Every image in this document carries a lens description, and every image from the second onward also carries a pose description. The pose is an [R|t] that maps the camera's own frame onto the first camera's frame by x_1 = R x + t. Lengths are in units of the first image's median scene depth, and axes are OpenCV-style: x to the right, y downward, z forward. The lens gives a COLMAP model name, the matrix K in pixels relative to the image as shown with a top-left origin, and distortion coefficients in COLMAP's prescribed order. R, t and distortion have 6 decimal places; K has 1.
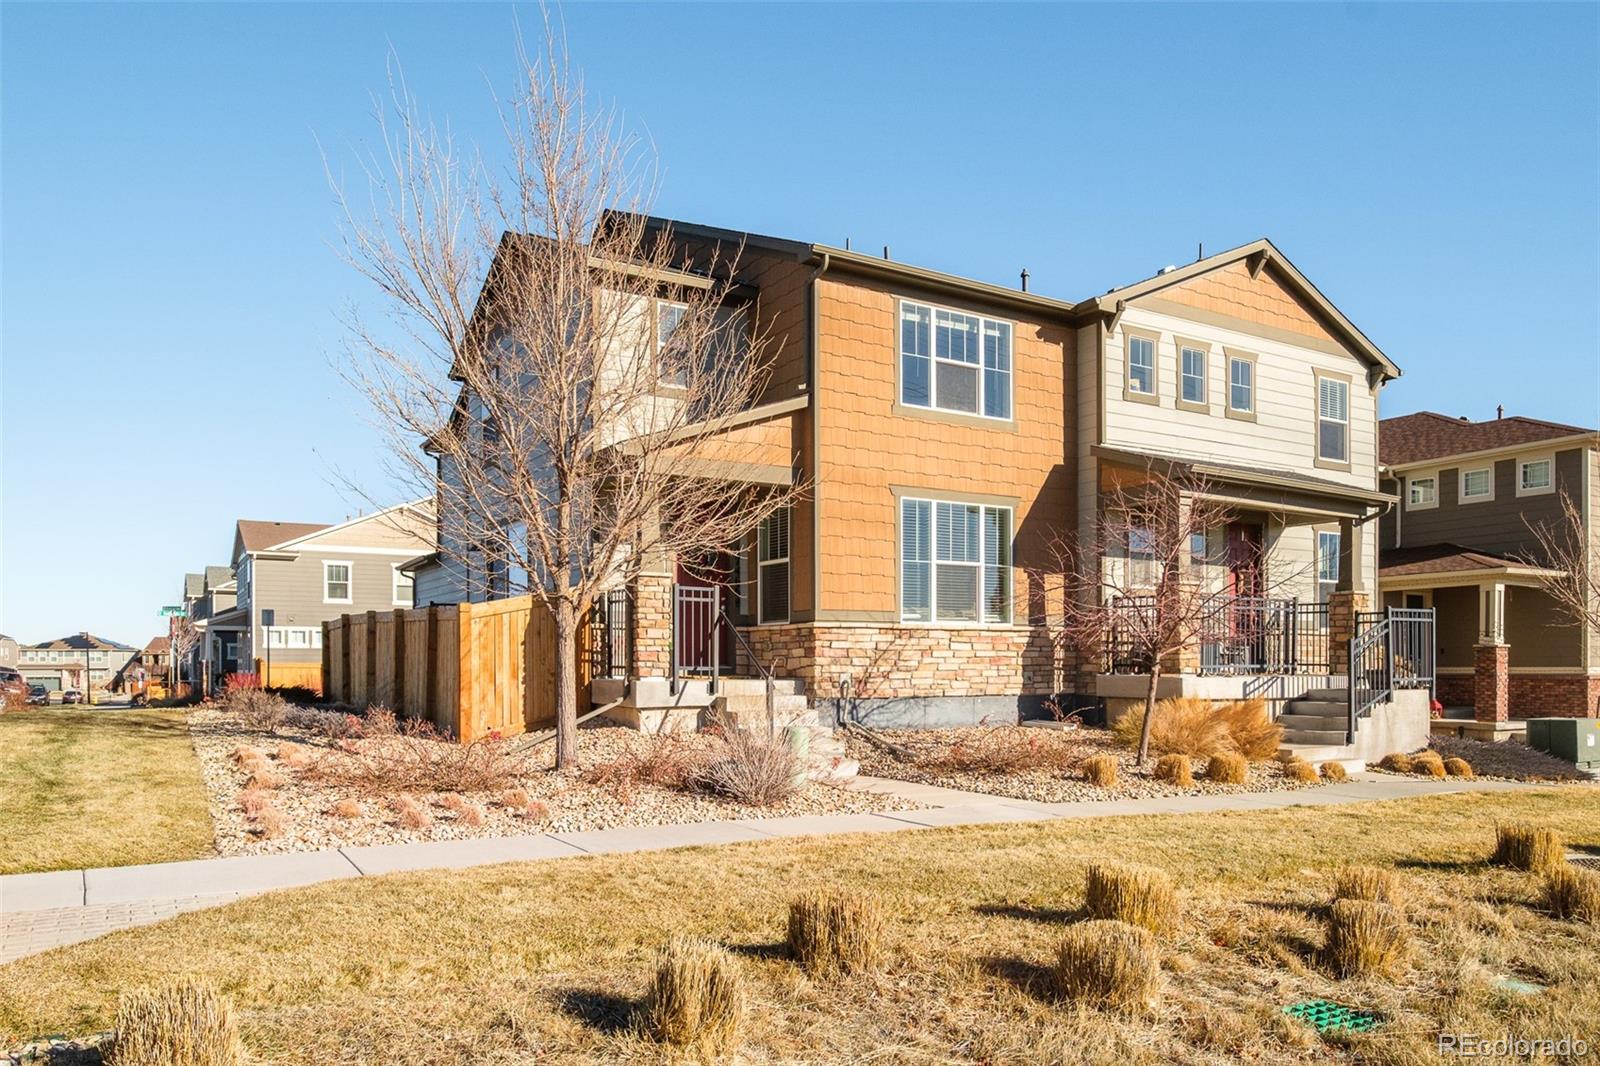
lens RADIAL K [[1102.1, 0, 800.0], [0, 1102.1, 533.0], [0, 0, 1]] dist [-0.003493, -0.000820]
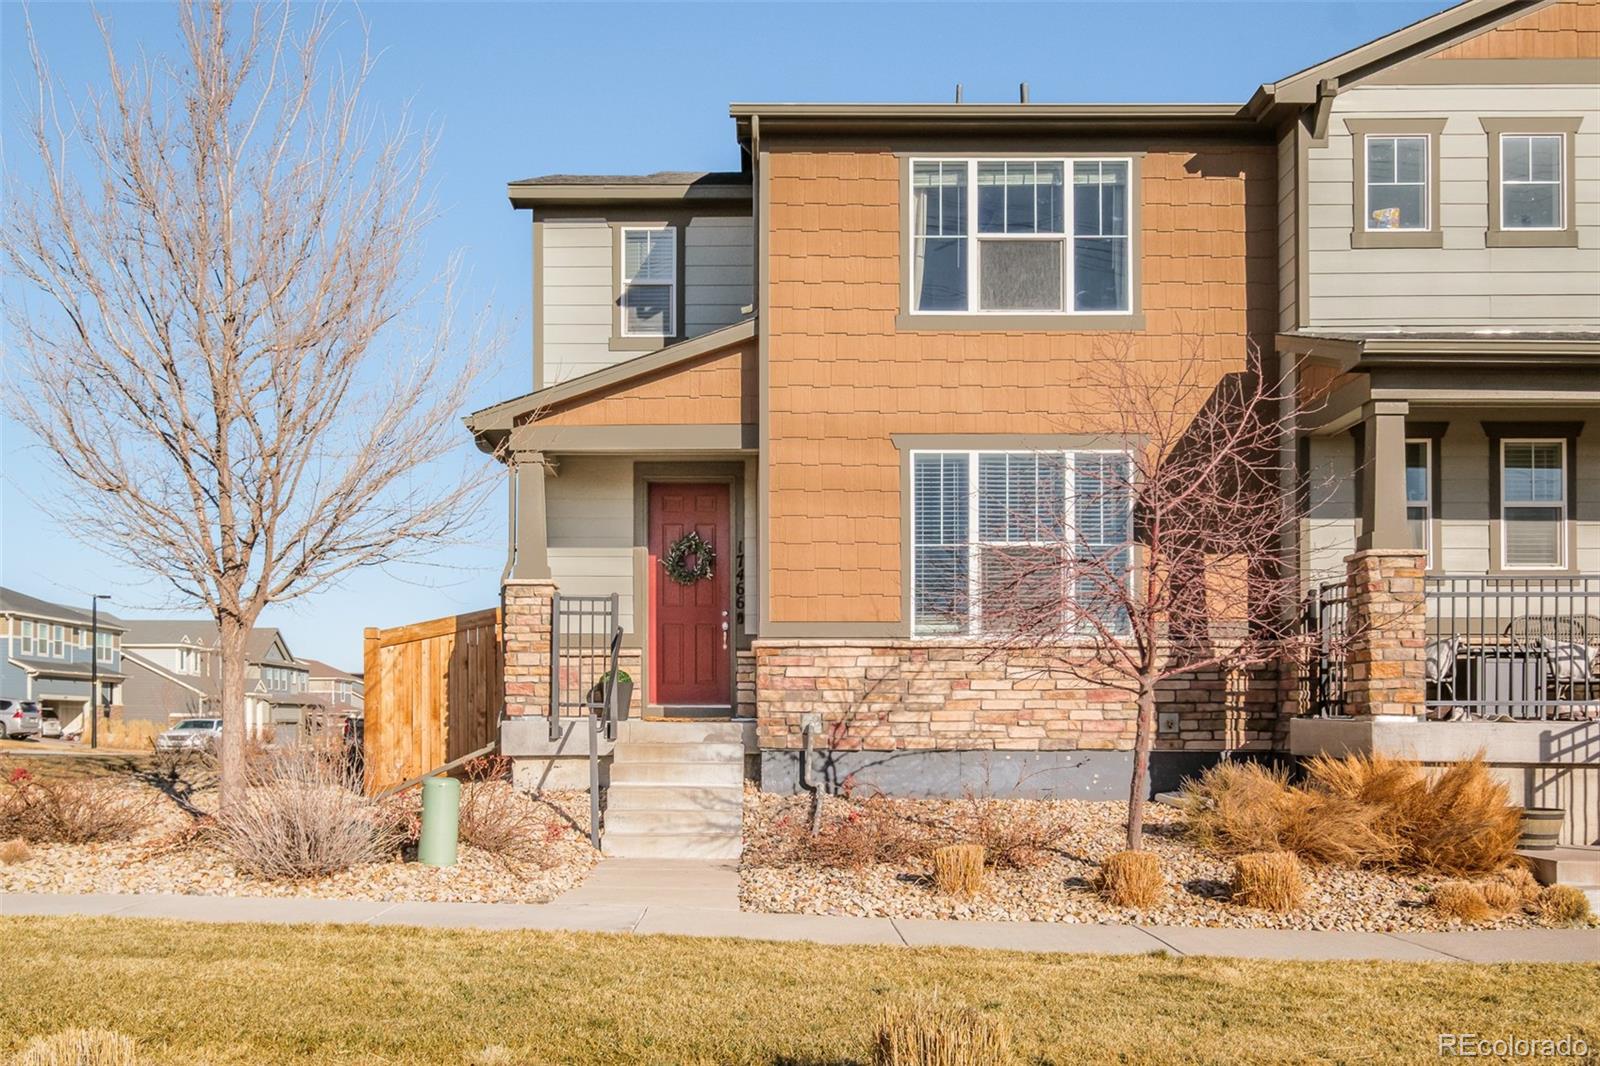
lens RADIAL K [[1389.4, 0, 799.9], [0, 1389.4, 549.2], [0, 0, 1]] dist [0.010703, 0.010689]
pose [[0.851554, -0.061507, -0.520647, 0.462834], [0.059122, 0.998026, -0.021203, 0.040372], [0.520923, -0.012726, 0.853509, 0.239994]]
